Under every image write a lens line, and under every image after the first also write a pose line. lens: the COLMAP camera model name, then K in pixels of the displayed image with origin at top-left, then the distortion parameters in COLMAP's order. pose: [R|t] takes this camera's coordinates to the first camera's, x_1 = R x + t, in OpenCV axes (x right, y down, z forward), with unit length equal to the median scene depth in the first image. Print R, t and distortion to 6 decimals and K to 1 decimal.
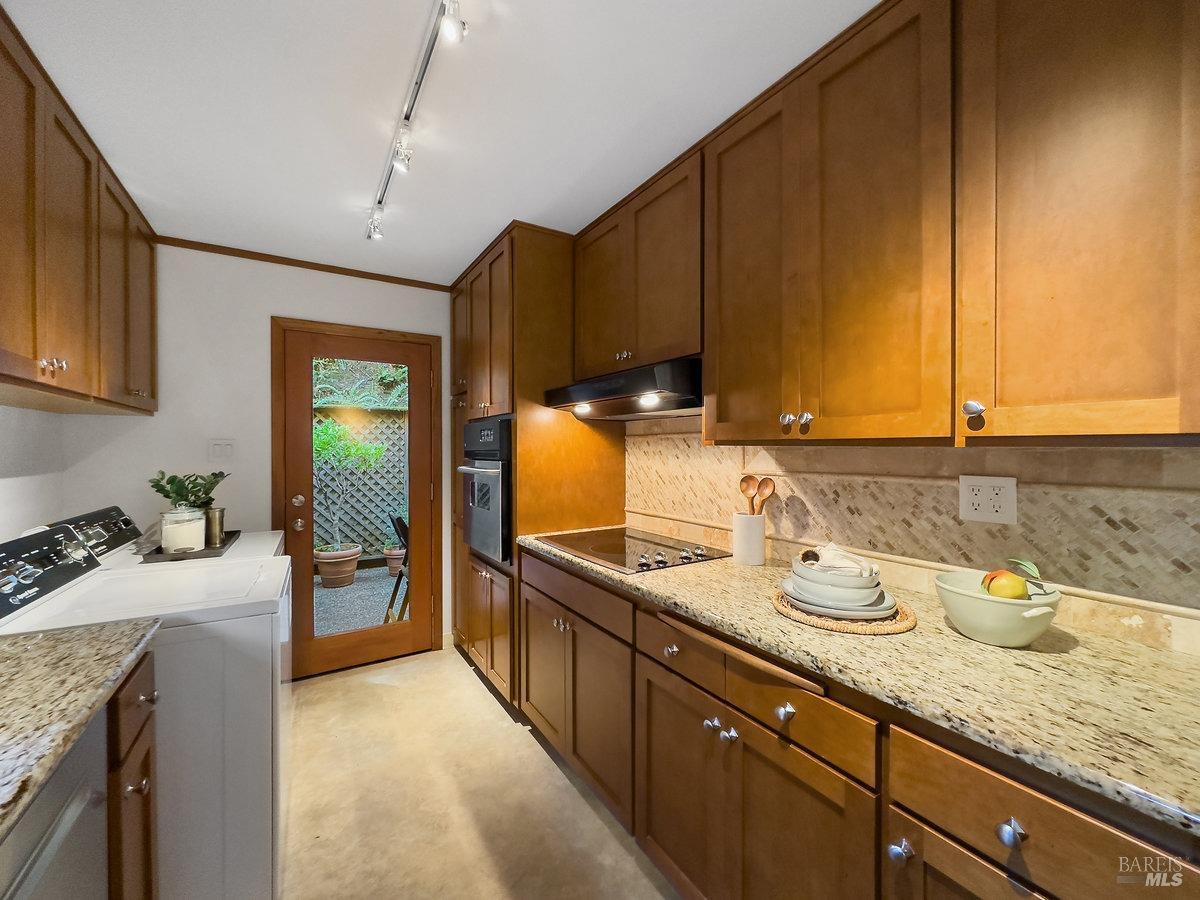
lens RADIAL K [[482.7, 0, 602.5], [0, 482.7, 450.5], [0, 0, 1]] dist [-0.000901, 0.000709]
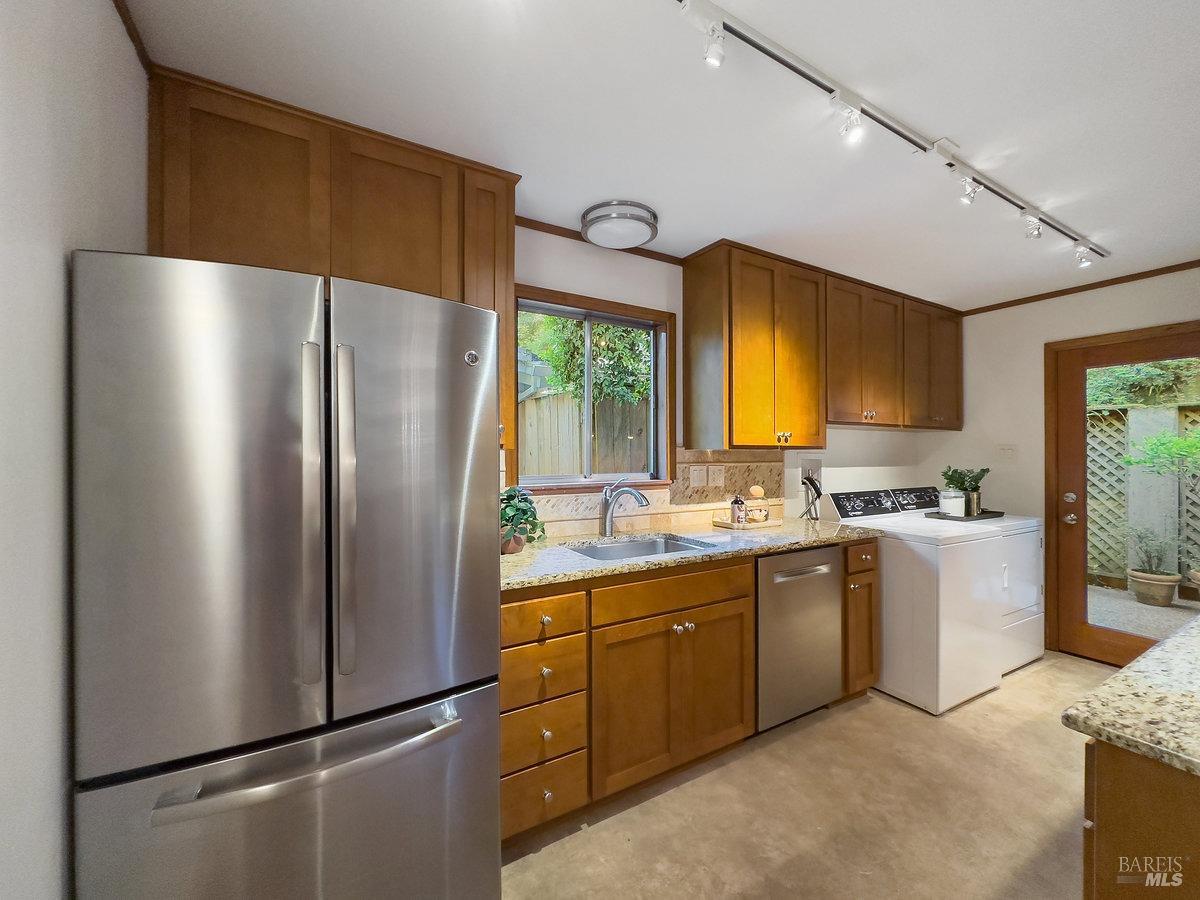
lens RADIAL K [[482.7, 0, 603.2], [0, 482.7, 452.9], [0, 0, 1]] dist [-0.000901, 0.000709]
pose [[-0.023053, -0.000596, -0.999734, 0.704935], [-0.003737, 0.999993, -0.000510, 0.004203], [0.999727, 0.003724, -0.023056, -0.108692]]
